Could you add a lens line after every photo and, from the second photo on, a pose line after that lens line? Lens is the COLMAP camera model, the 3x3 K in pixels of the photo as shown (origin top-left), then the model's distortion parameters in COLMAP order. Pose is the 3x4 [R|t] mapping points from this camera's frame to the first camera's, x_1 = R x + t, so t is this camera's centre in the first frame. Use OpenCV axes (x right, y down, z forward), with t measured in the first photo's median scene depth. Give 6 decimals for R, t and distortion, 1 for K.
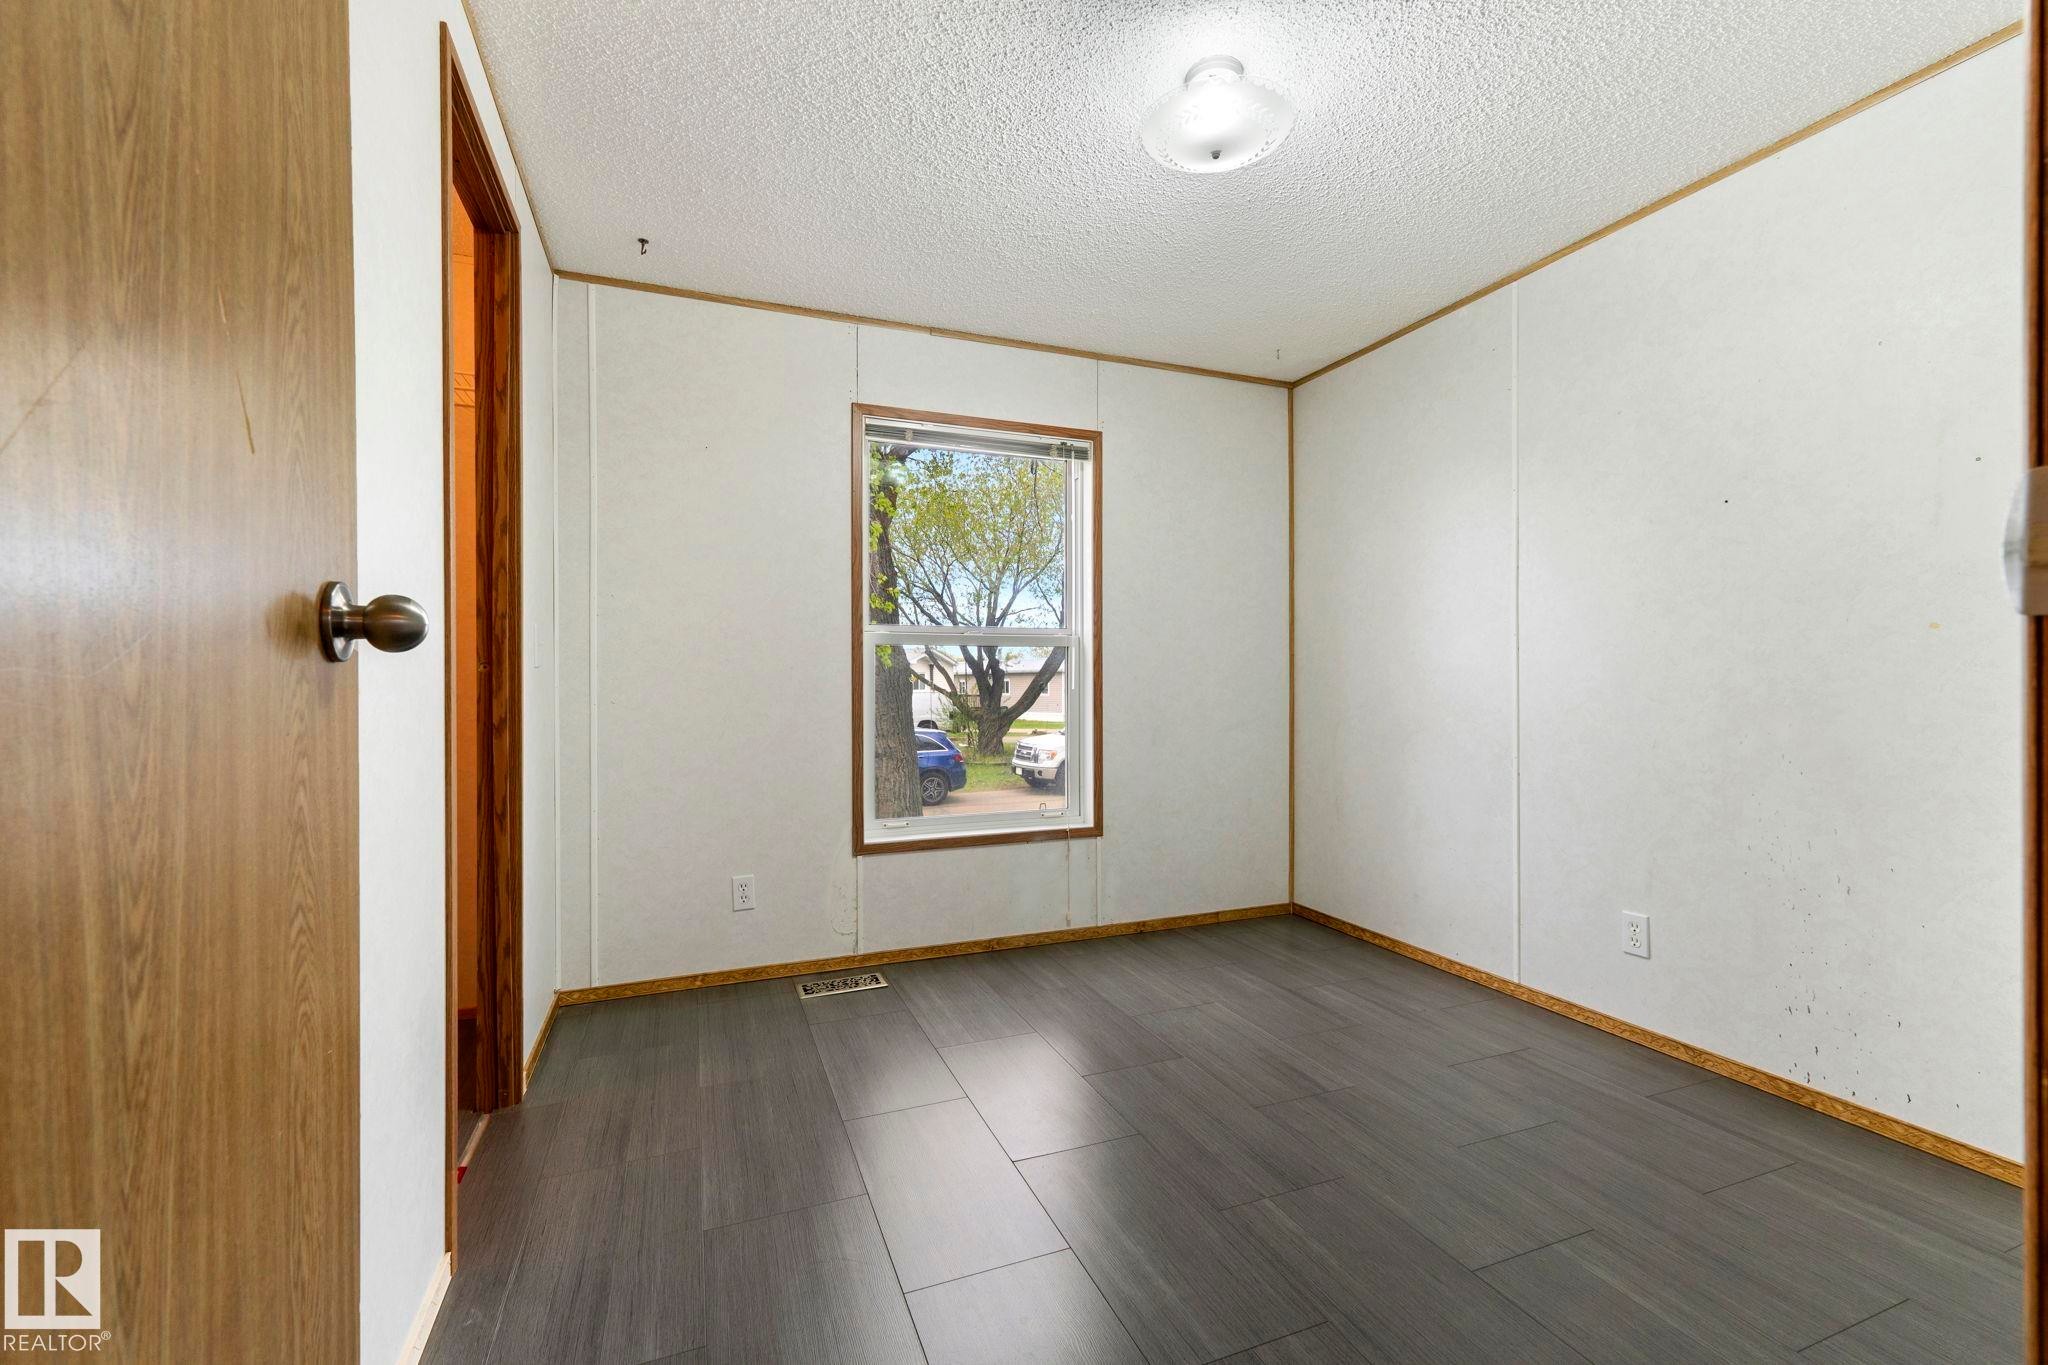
lens RADIAL K [[865.4, 0, 1037.0], [0, 865.4, 686.2], [0, 0, 1]] dist [0.005835, 0.000222]
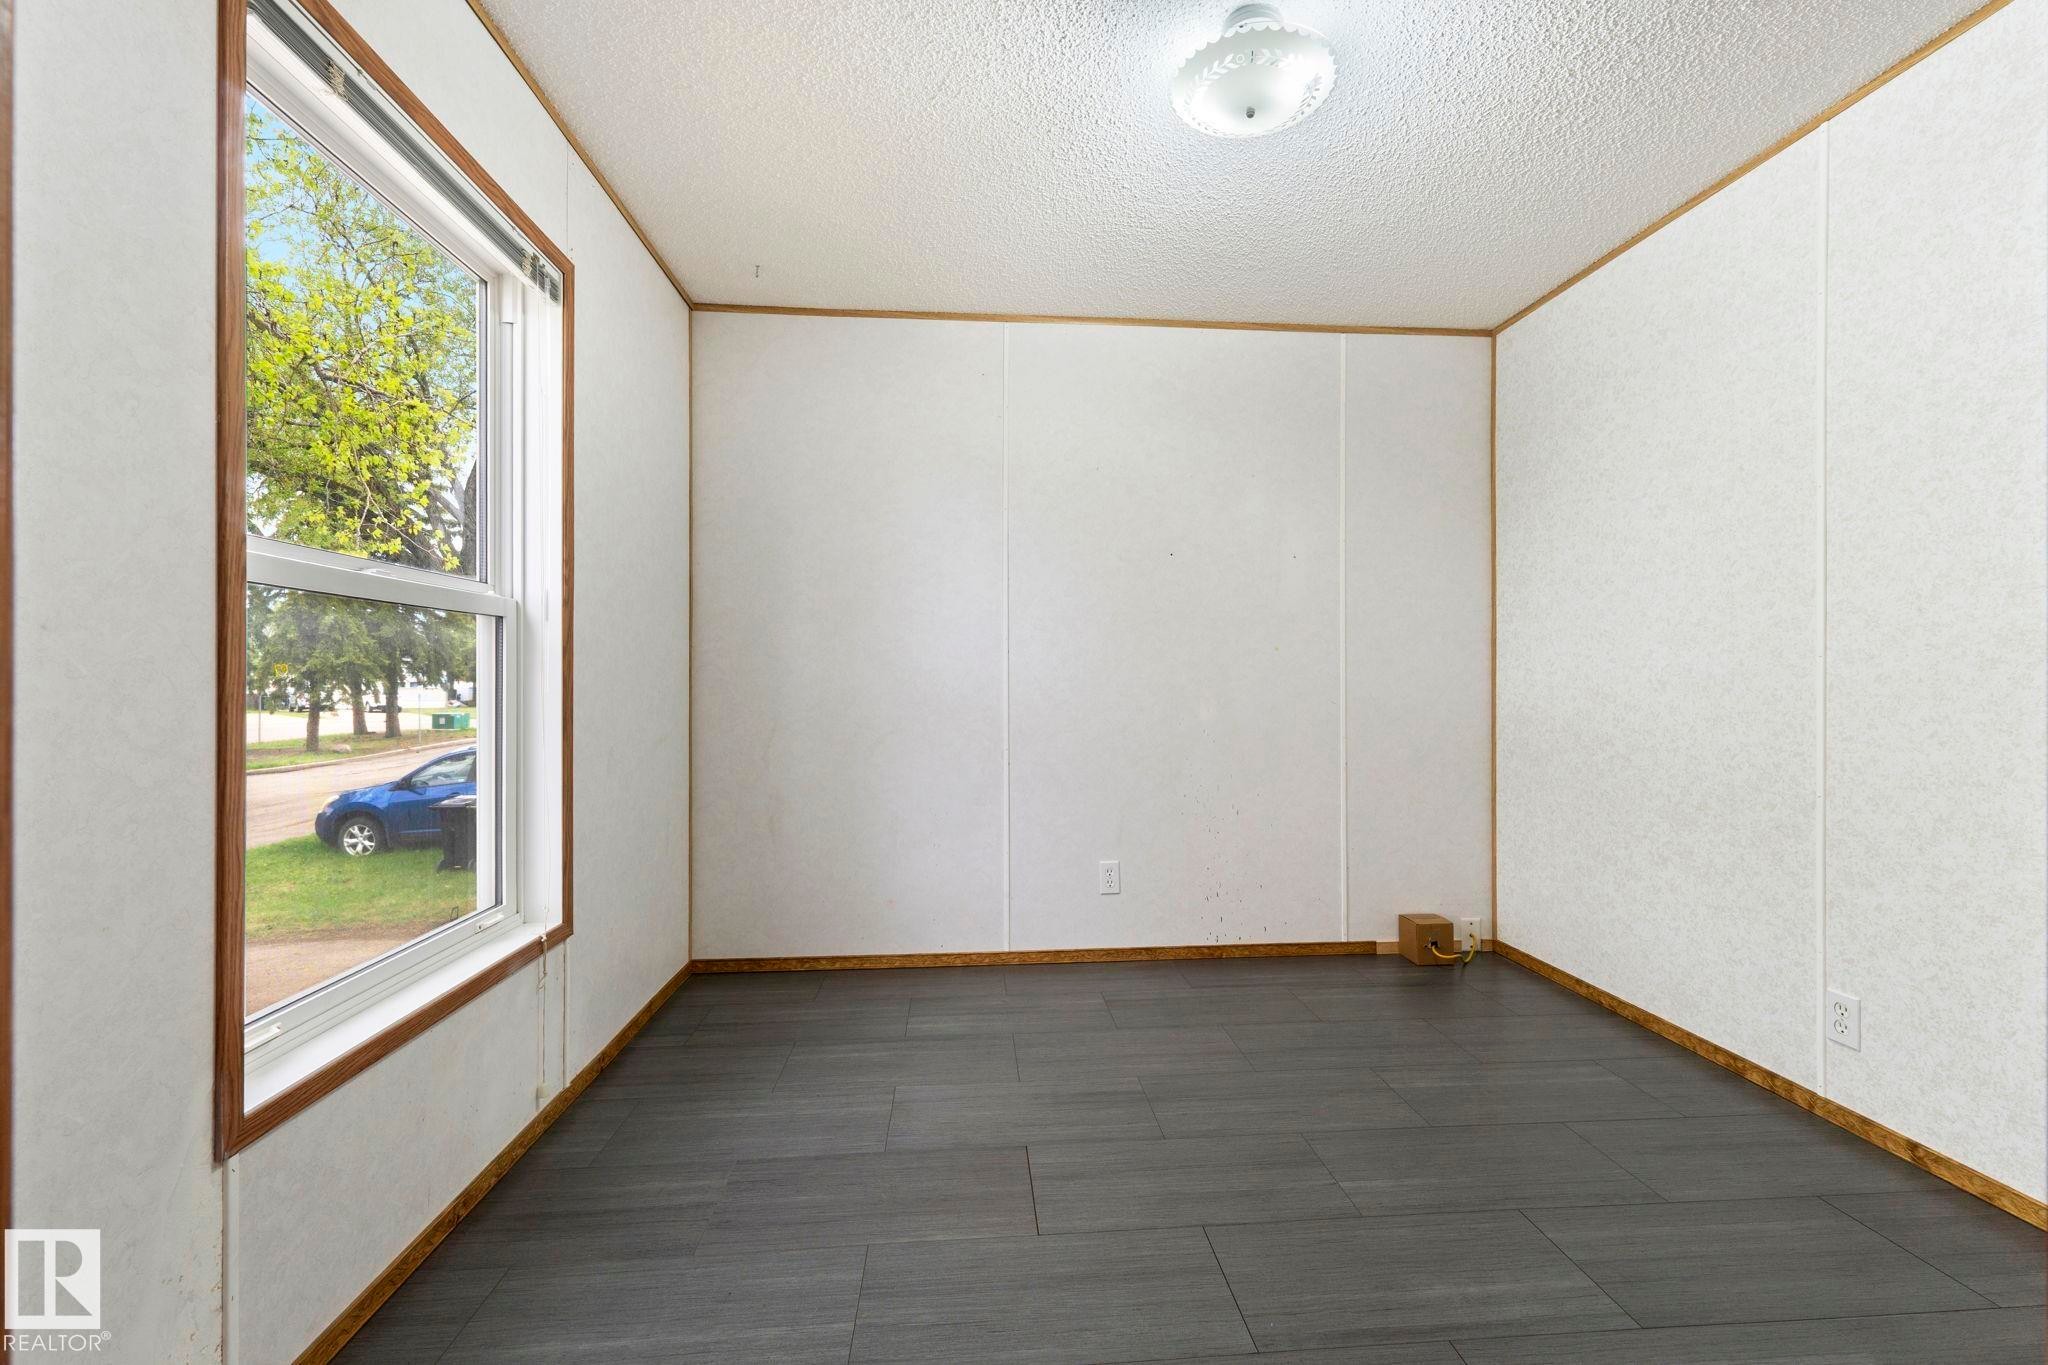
lens RADIAL K [[865.4, 0, 1037.0], [0, 865.4, 686.2], [0, 0, 1]] dist [0.005835, 0.000222]
pose [[0.296775, -0.000066, 0.954947, -0.495258], [0.004027, 0.999991, -0.001182, 0.001688], [-0.954939, 0.004196, 0.296773, 0.623502]]
